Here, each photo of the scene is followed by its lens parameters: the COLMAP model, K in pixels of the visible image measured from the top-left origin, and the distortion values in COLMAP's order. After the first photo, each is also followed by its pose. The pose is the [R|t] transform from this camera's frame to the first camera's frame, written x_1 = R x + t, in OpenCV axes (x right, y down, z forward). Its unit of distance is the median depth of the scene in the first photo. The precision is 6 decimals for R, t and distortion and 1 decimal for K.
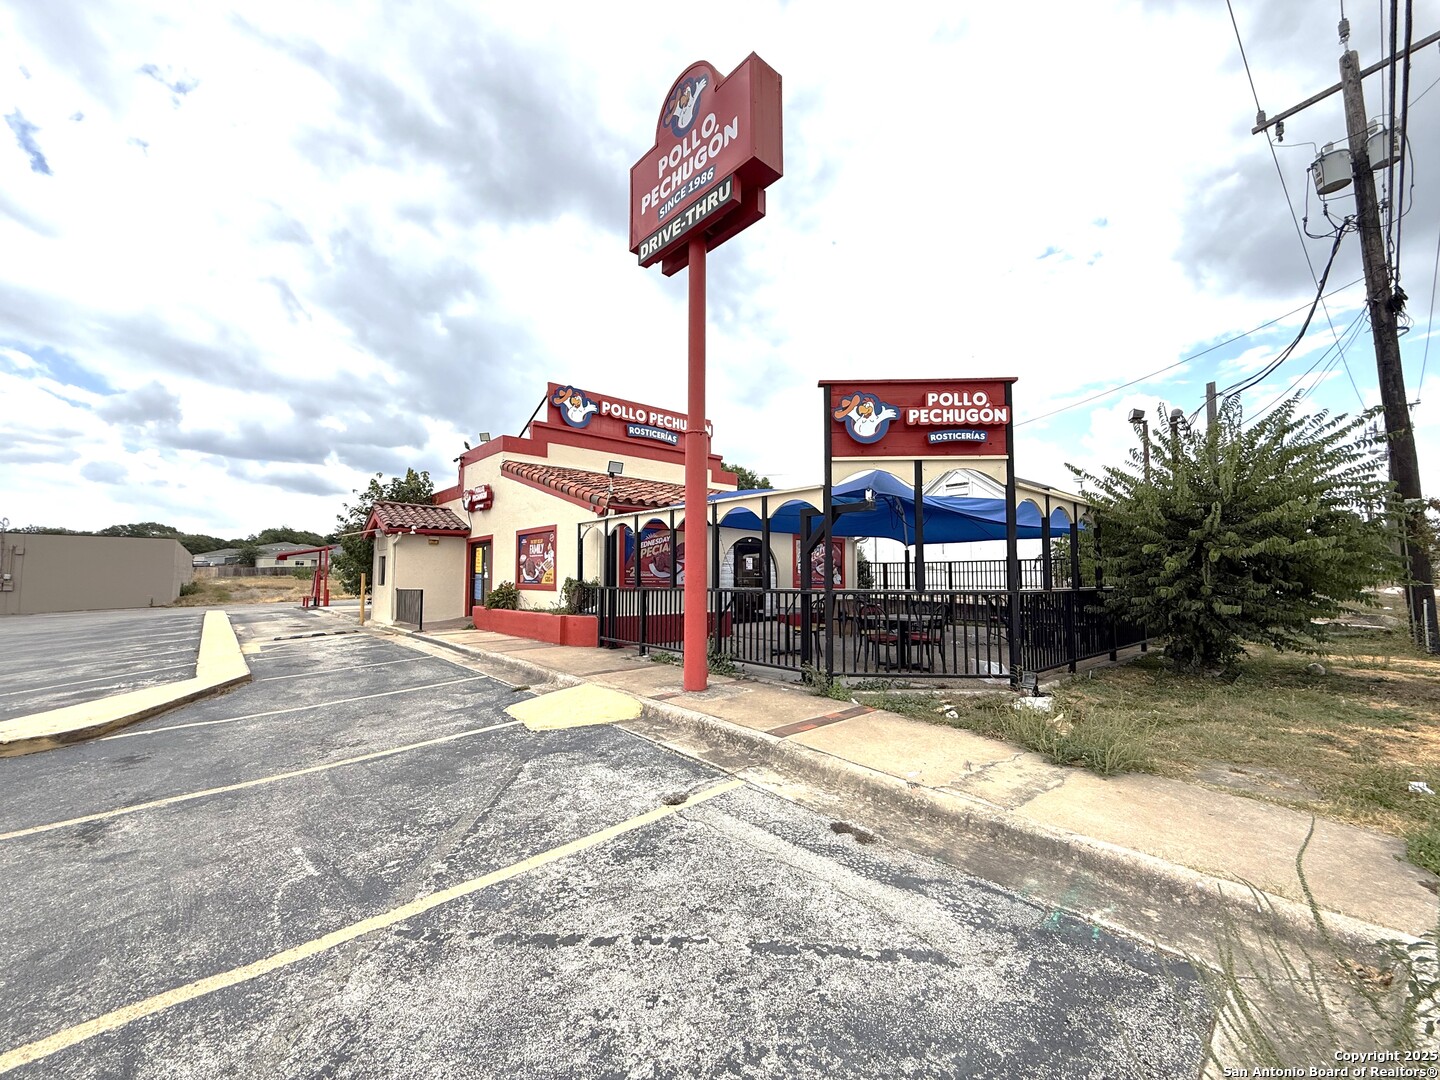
lens RADIAL K [[579.7, 0, 723.5], [0, 579.7, 547.6], [0, 0, 1]] dist [-0.011721, -0.000361]
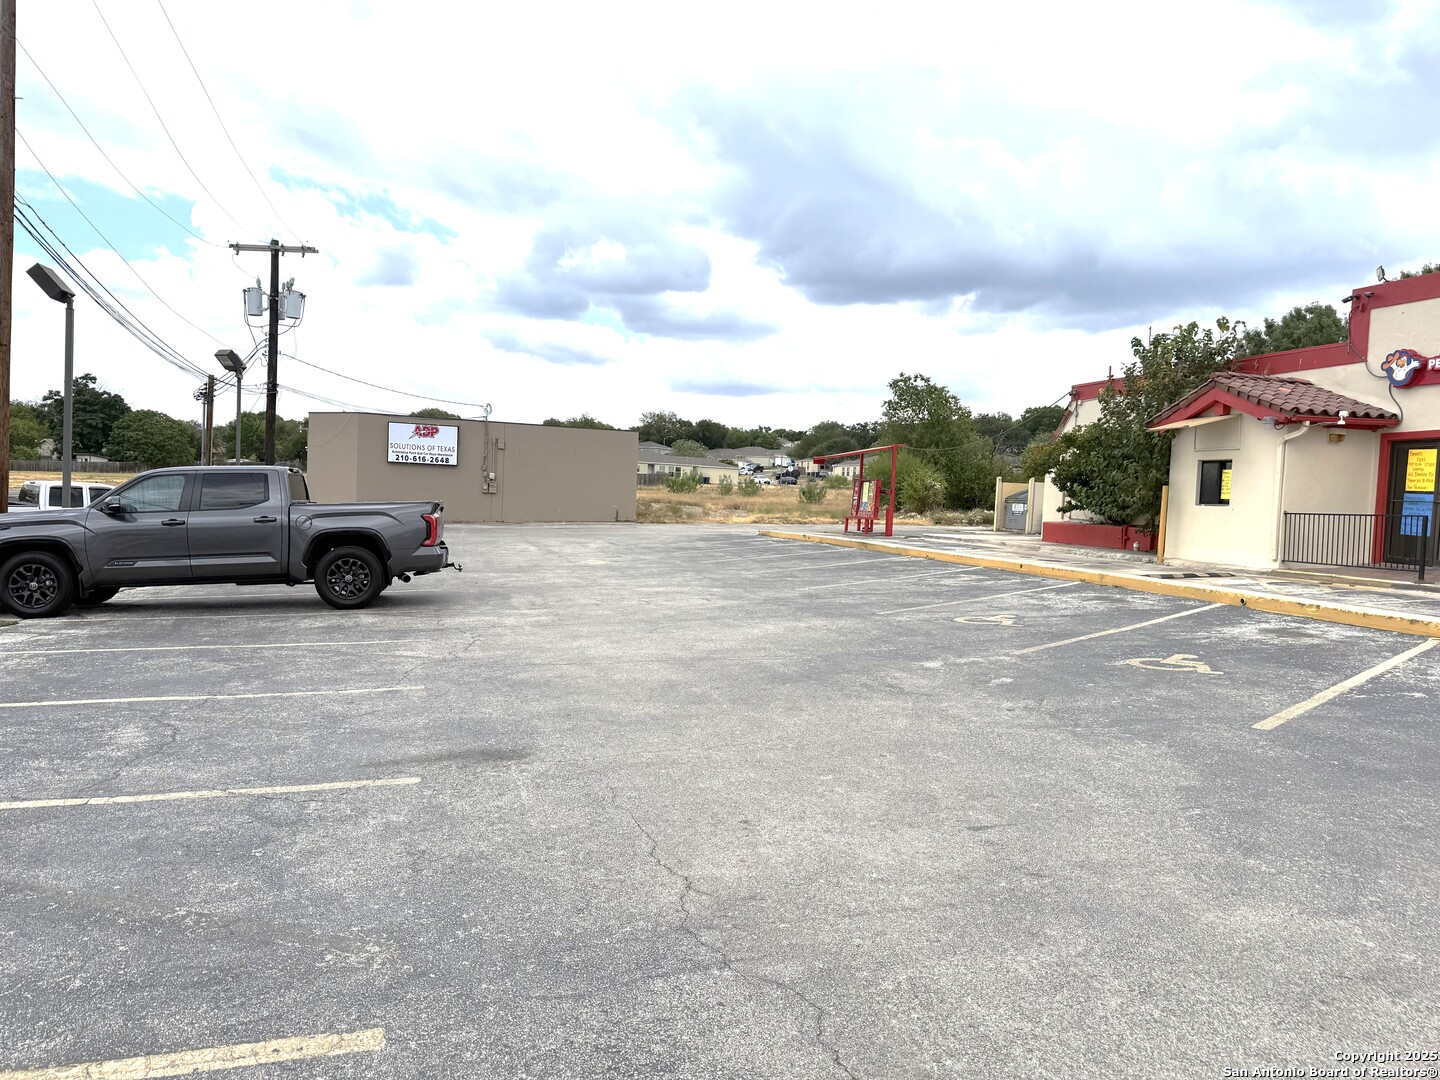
lens RADIAL K [[1010.6, 0, 687.6], [0, 1010.6, 541.9], [0, 0, 1]] dist [-0.006520, -0.012844]
pose [[0.875313, 0.057738, -0.480098, -0.722874], [-0.015175, 0.995637, 0.092073, 0.015399], [0.483319, -0.073307, 0.872370, -0.333178]]
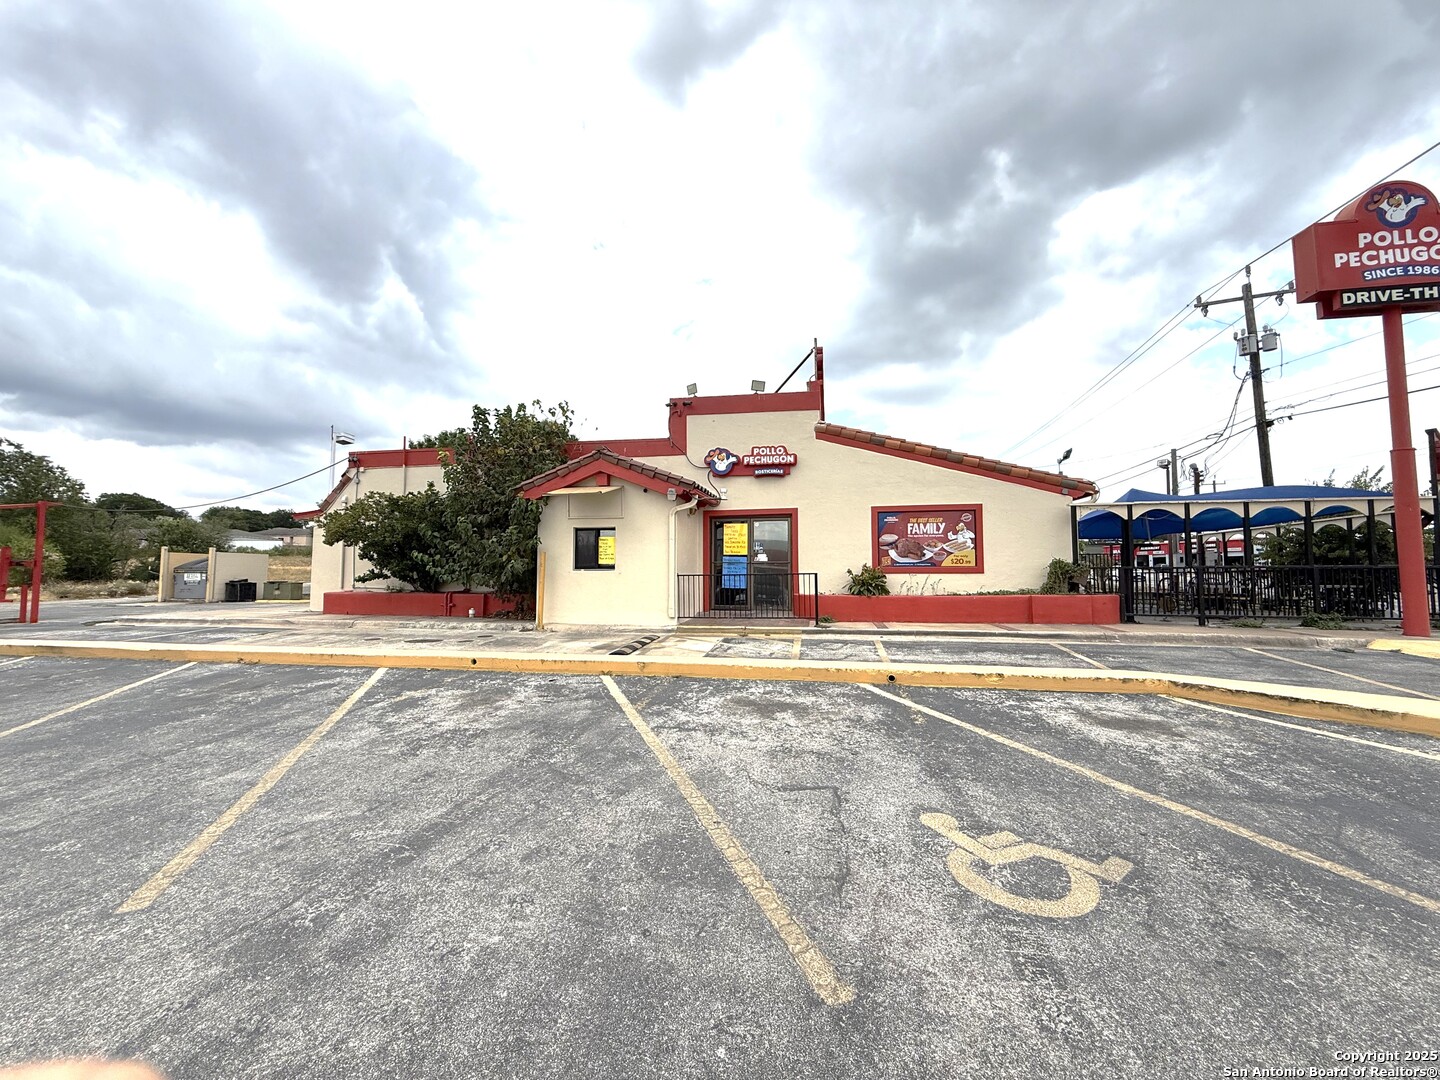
lens RADIAL K [[570.0, 0, 720.0], [0, 570.0, 540.0], [0, 0, 1]] dist [0.002626, -0.000297]
pose [[0.791322, 0.040290, 0.610070, -1.135687], [-0.033561, 0.999184, -0.022455, 0.051807], [-0.610478, -0.002705, 0.792029, 0.487762]]
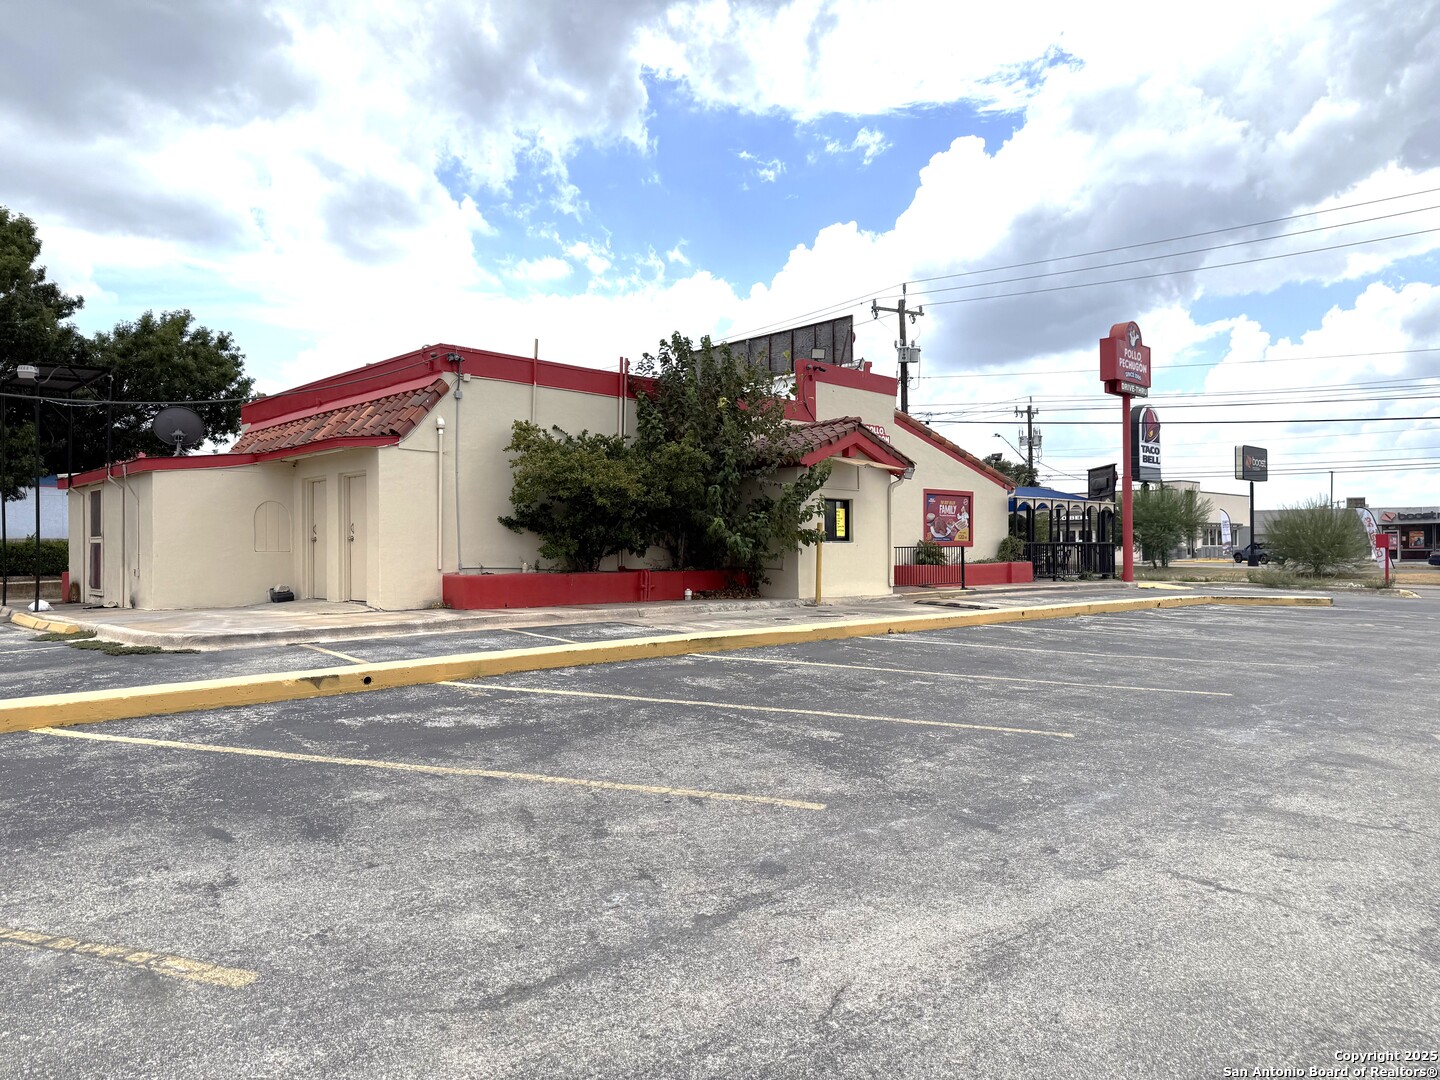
lens RADIAL K [[1006.3, 0, 726.3], [0, 1006.3, 566.0], [0, 0, 1]] dist [0.050742, -0.072493]
pose [[-0.054853, -0.007667, 0.998465, -2.228648], [-0.046148, 0.998921, 0.005135, 0.119930], [-0.997427, -0.045796, -0.055147, 1.529626]]
